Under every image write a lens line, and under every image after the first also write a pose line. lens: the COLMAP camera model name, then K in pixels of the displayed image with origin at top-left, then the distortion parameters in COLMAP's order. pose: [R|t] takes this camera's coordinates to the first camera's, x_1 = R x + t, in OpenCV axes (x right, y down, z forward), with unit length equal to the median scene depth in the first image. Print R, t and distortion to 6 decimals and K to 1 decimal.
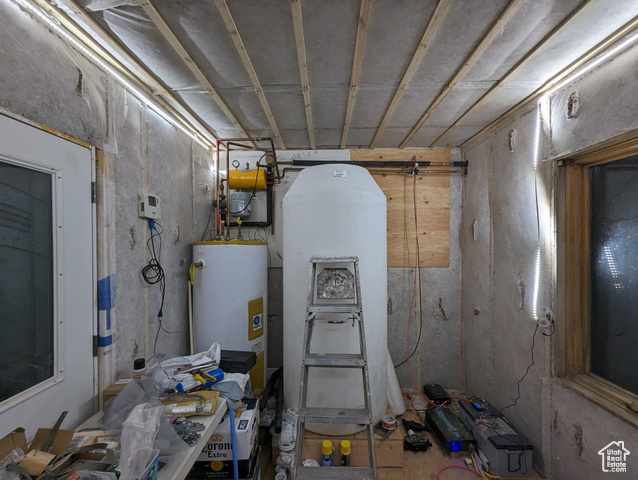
lens RADIAL K [[261.3, 0, 321.3], [0, 261.3, 243.1], [0, 0, 1]] dist [0.001436, -0.004005]
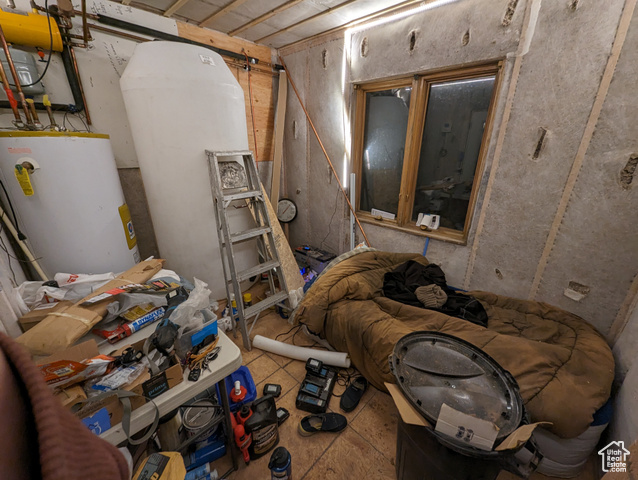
lens RADIAL K [[261.3, 0, 321.3], [0, 261.3, 243.1], [0, 0, 1]] dist [0.001436, -0.004005]
pose [[0.672585, -0.258934, 0.693241, -0.542995], [-0.006545, 0.934668, 0.355461, 0.022288], [-0.739991, -0.243615, 0.626949, -0.086453]]
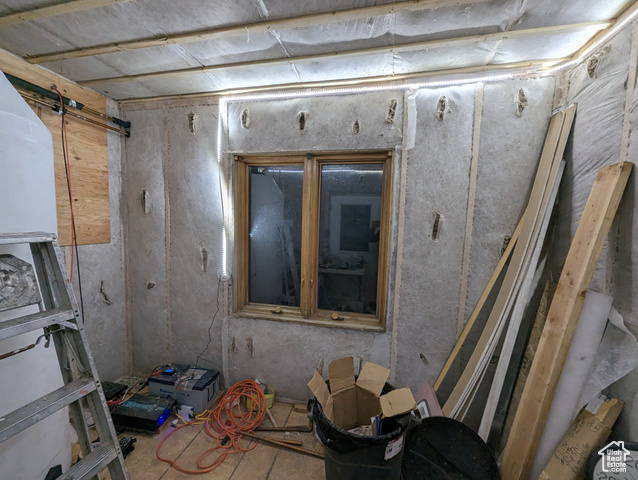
lens RADIAL K [[256.3, 0, 327.0], [0, 256.3, 242.9], [0, 0, 1]] dist [-0.010490, -0.000665]
pose [[0.186972, -0.073518, 0.979611, -0.295529], [-0.026102, 0.996472, 0.079765, 0.013605], [-0.982018, -0.040483, 0.184393, 0.249004]]
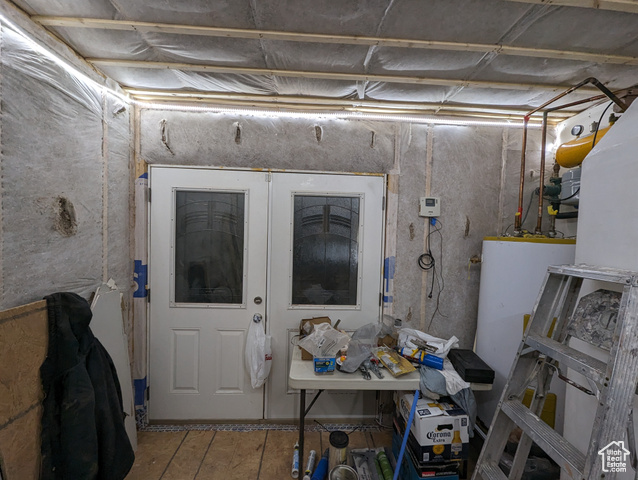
lens RADIAL K [[261.3, 0, 321.3], [0, 261.3, 243.1], [0, 0, 1]] dist [0.001436, -0.004005]
pose [[0.064640, 0.043426, -0.996963, 0.514736], [-0.028048, 0.998737, 0.041685, -0.006320], [0.997514, 0.025268, 0.065776, 0.385533]]
